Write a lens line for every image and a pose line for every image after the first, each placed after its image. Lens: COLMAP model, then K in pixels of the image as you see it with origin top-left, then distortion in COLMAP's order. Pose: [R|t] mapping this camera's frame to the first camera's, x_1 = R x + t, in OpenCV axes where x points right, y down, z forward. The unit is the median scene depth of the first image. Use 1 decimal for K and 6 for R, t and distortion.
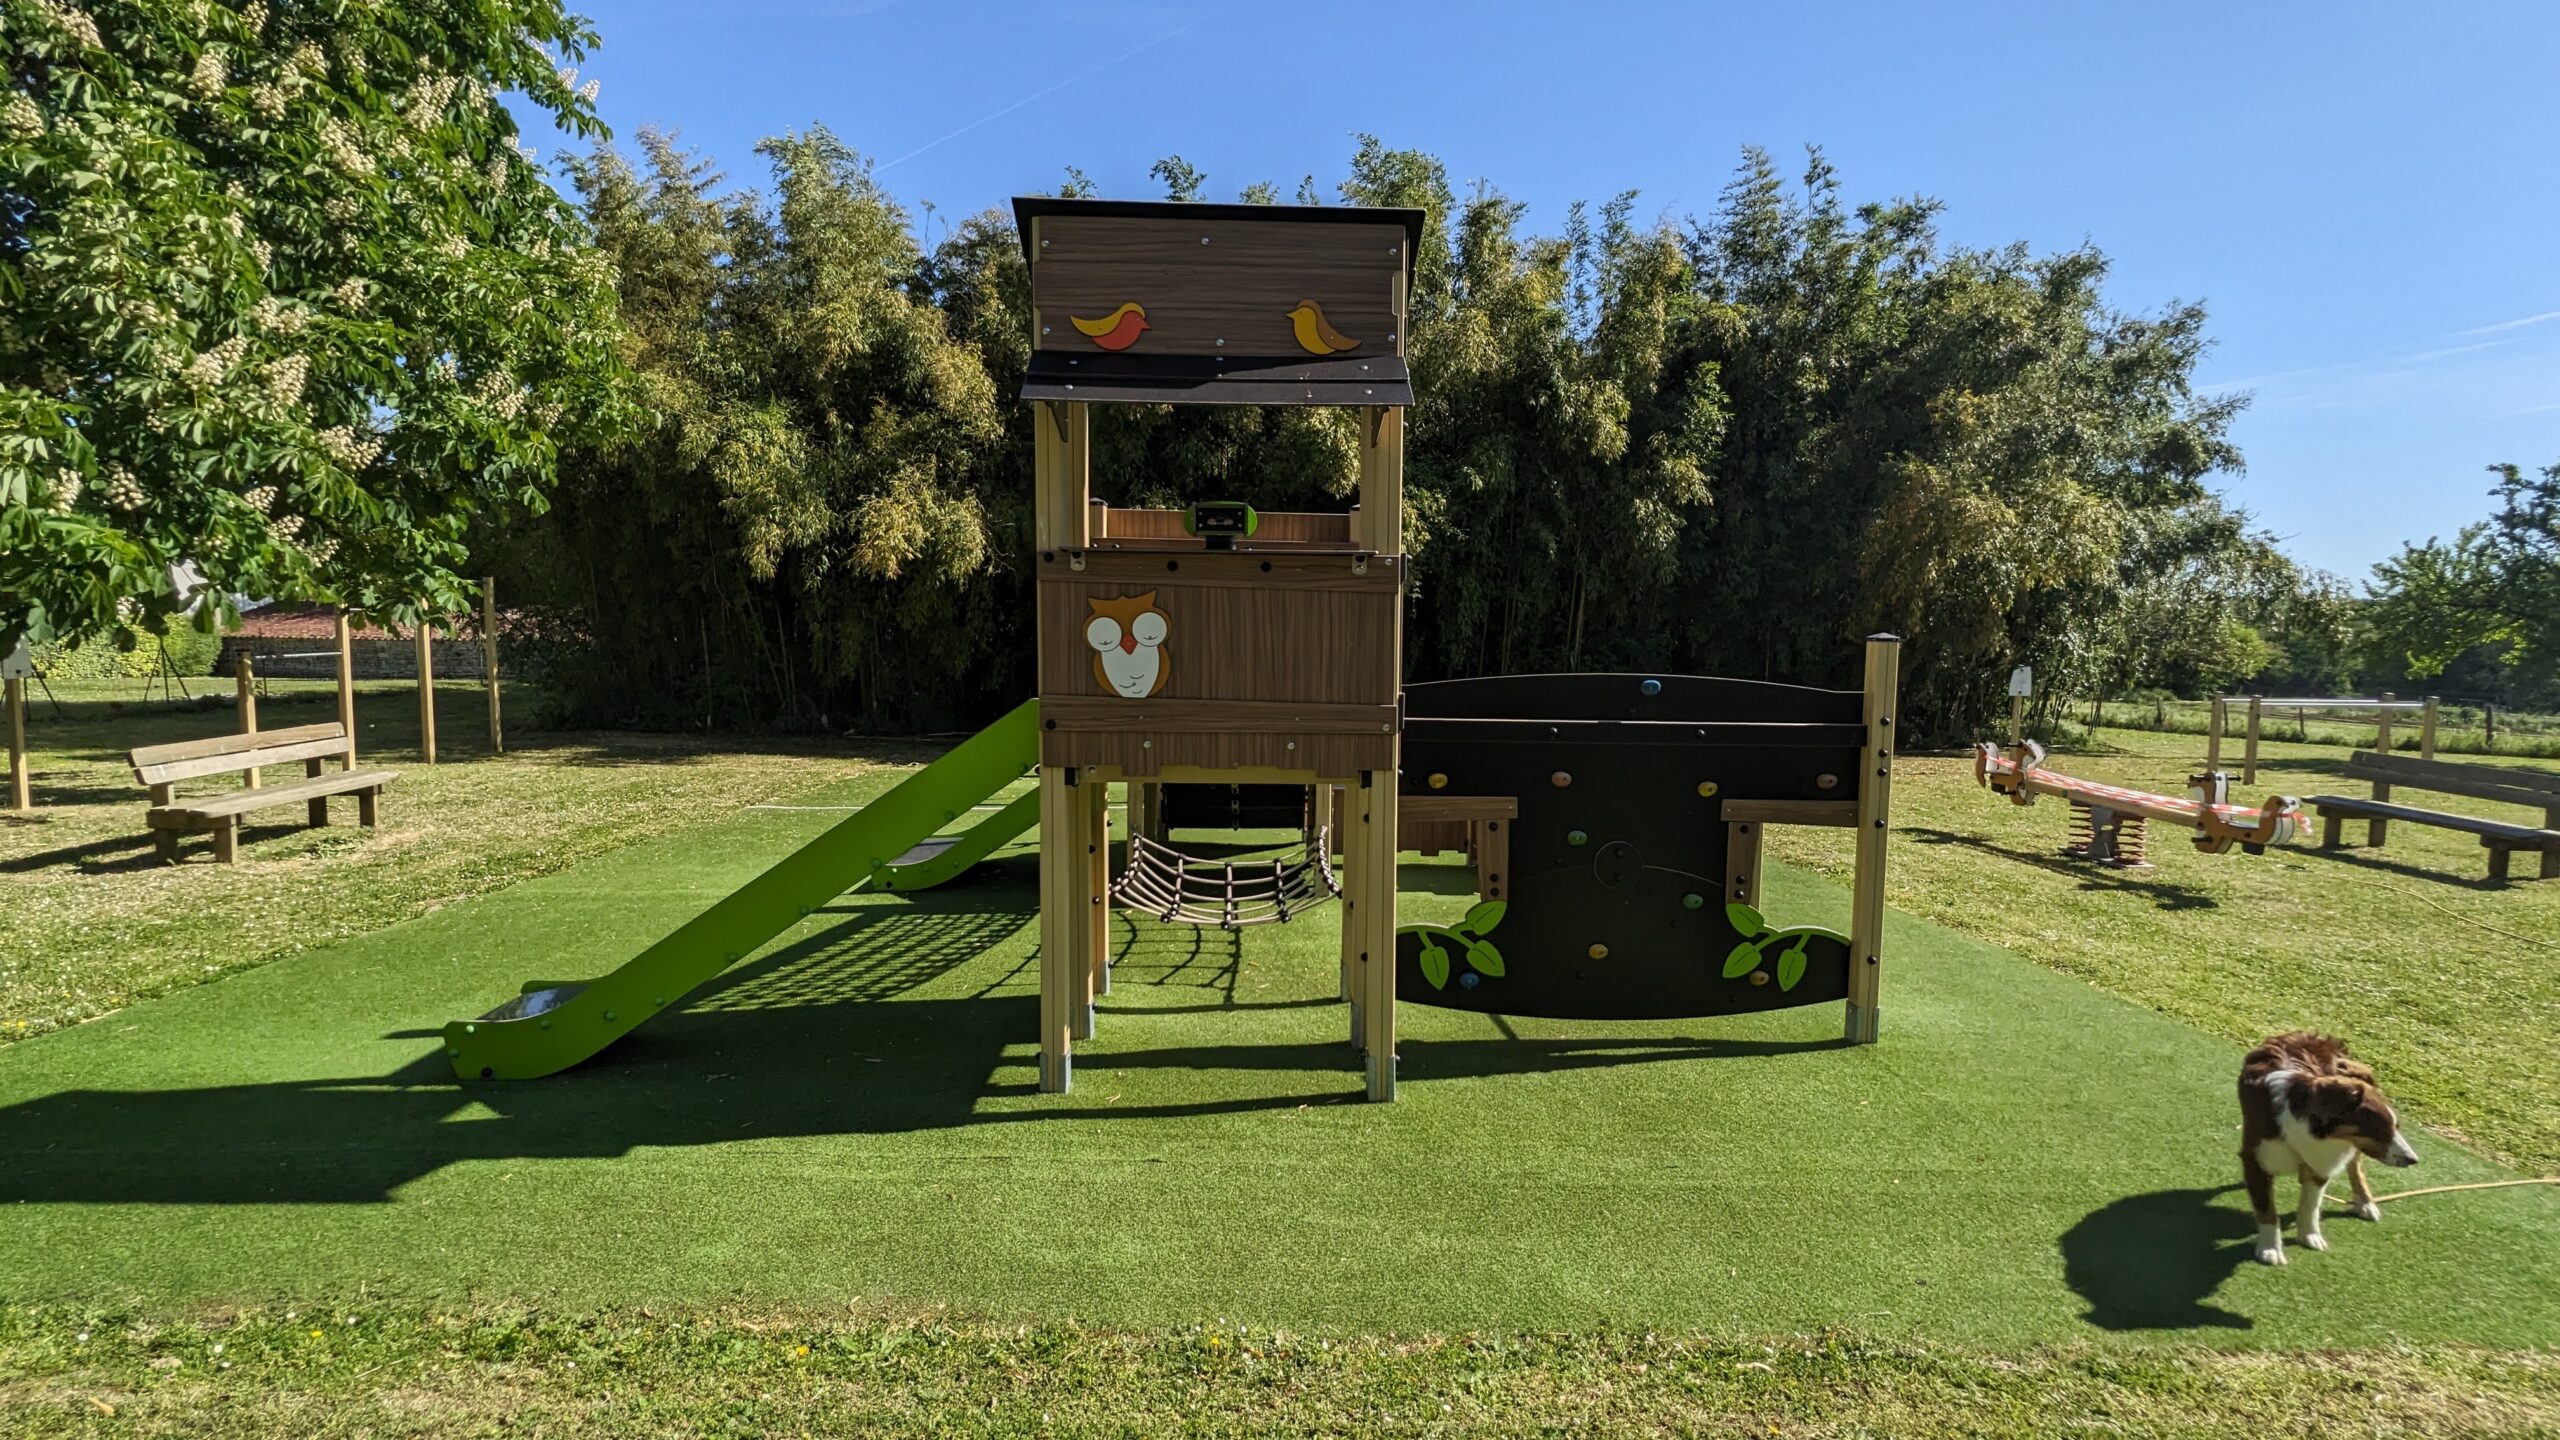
lens RADIAL K [[1200.8, 0, 1284.4], [0, 1200.8, 715.6], [0, 0, 1]] dist [-0.002065, 0.001391]
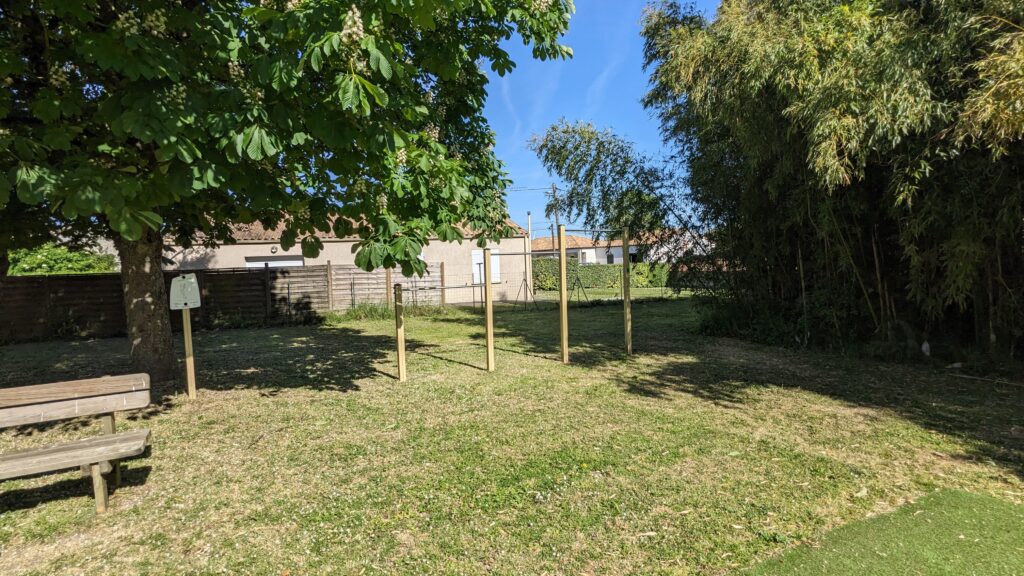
lens RADIAL K [[480.3, 0, 513.1], [0, 480.3, 287.3], [0, 0, 1]] dist [-0.002065, 0.001391]
pose [[0.462331, 0.013784, -0.886600, -0.234258], [-0.045586, 0.998926, -0.008241, -0.033127], [0.885535, 0.044226, 0.462463, 0.633903]]
